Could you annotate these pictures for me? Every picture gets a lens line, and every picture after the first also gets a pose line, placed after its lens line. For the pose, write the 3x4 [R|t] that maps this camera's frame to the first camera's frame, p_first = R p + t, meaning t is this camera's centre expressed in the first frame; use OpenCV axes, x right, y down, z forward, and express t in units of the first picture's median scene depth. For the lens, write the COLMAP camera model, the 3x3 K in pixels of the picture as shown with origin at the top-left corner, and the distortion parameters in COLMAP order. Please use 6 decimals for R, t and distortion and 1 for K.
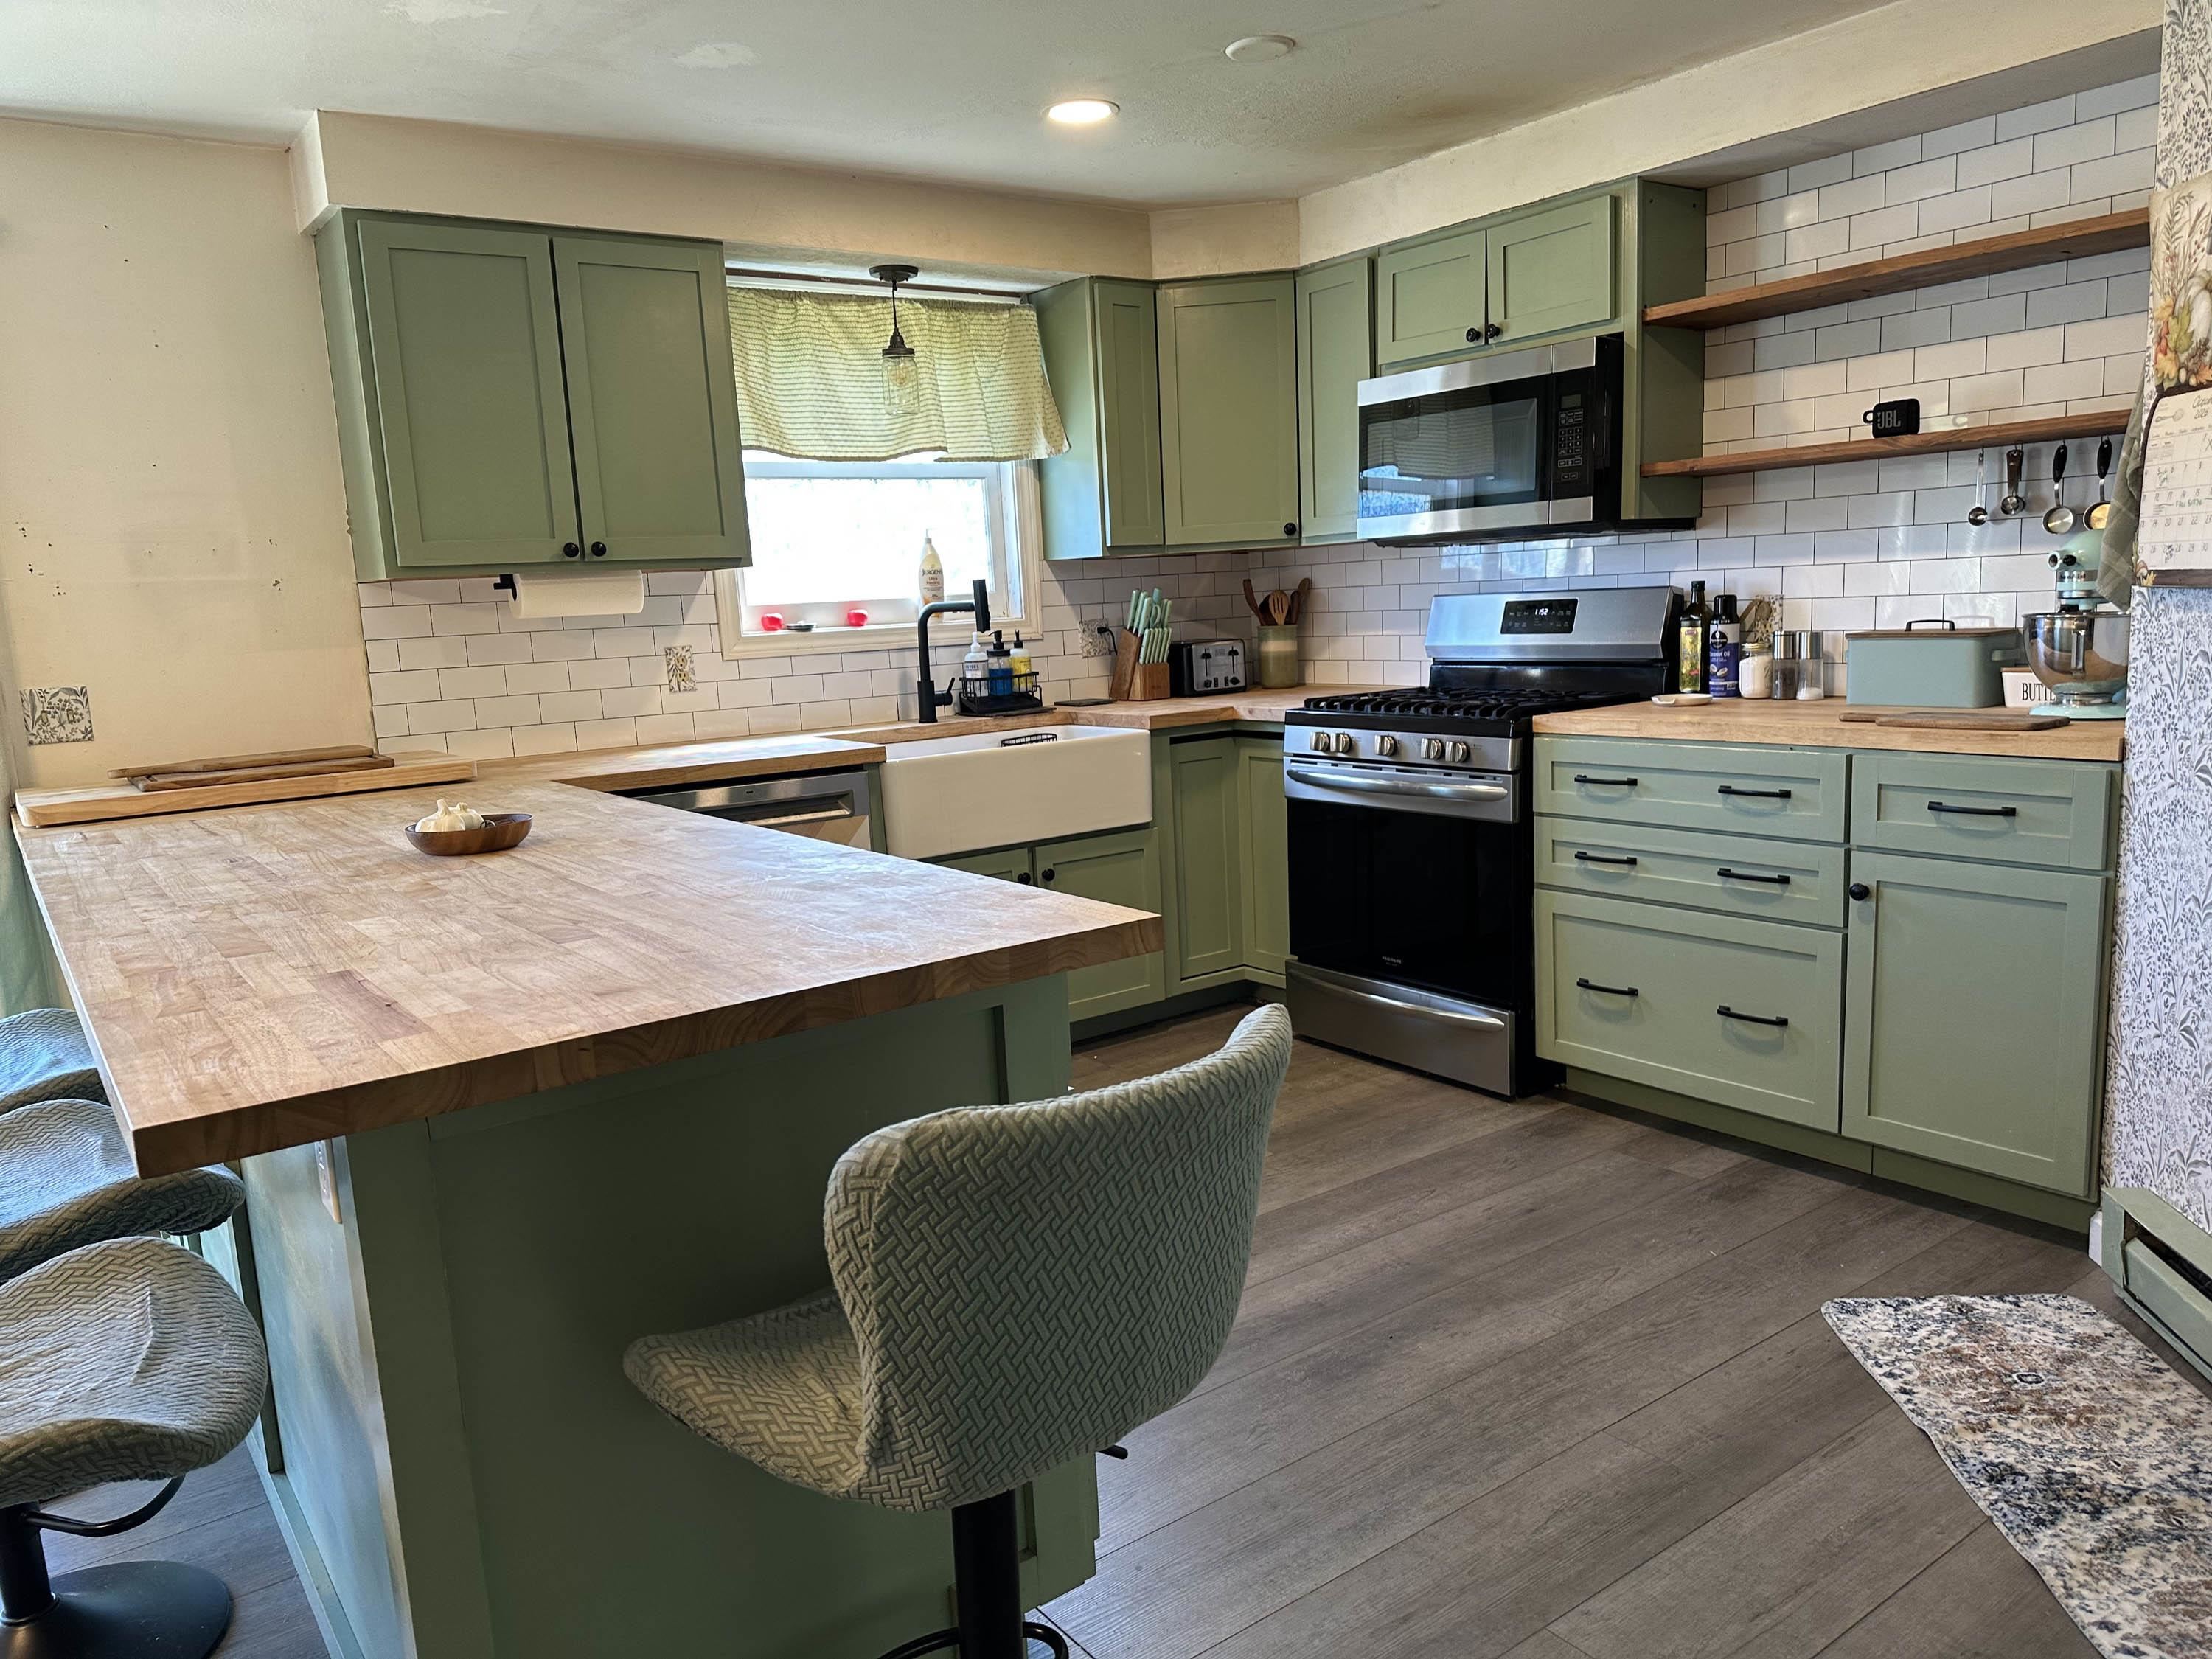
lens RADIAL K [[1498.4, 0, 1131.9], [0, 1498.4, 839.9], [0, 0, 1]] dist [0.132259, -0.150750]
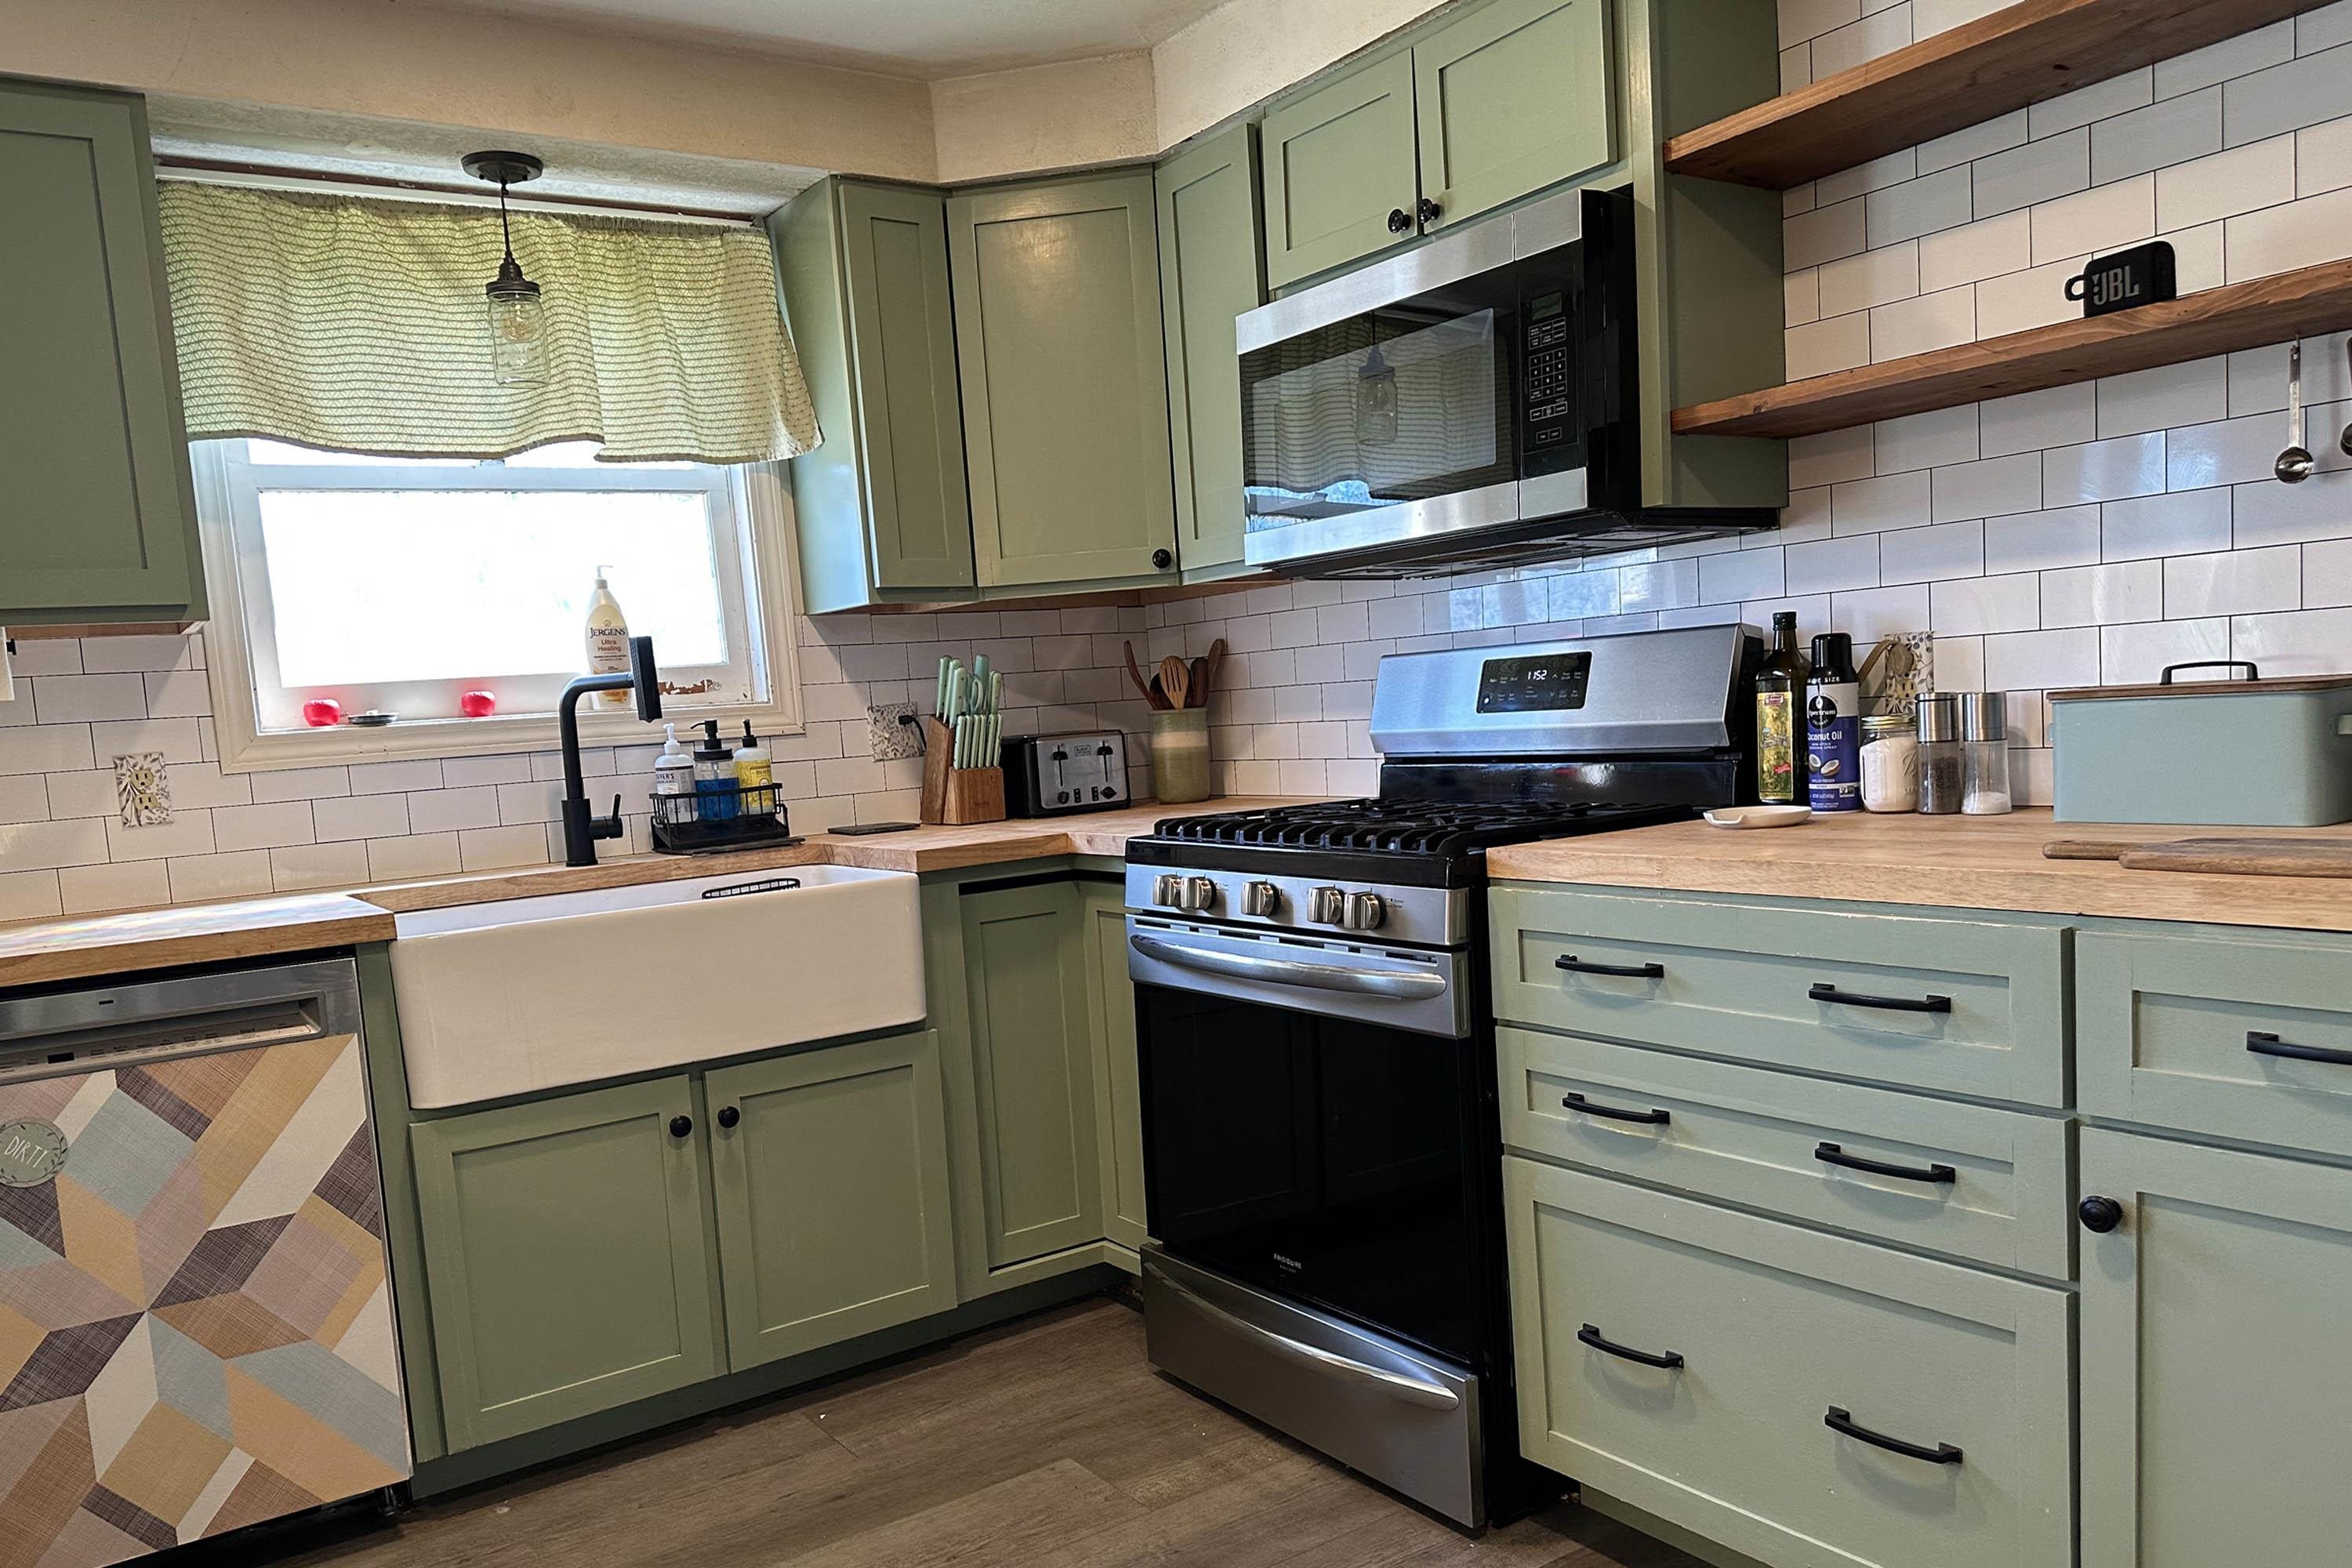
lens RADIAL K [[1640.6, 0, 1168.3], [0, 1640.6, 881.4], [0, 0, 1]] dist [0.085897, -0.082677]
pose [[0.998645, -0.013853, -0.050158, 0.170694], [0.011207, 0.998550, -0.052658, -0.037382], [0.050815, 0.052024, 0.997352, 0.369825]]
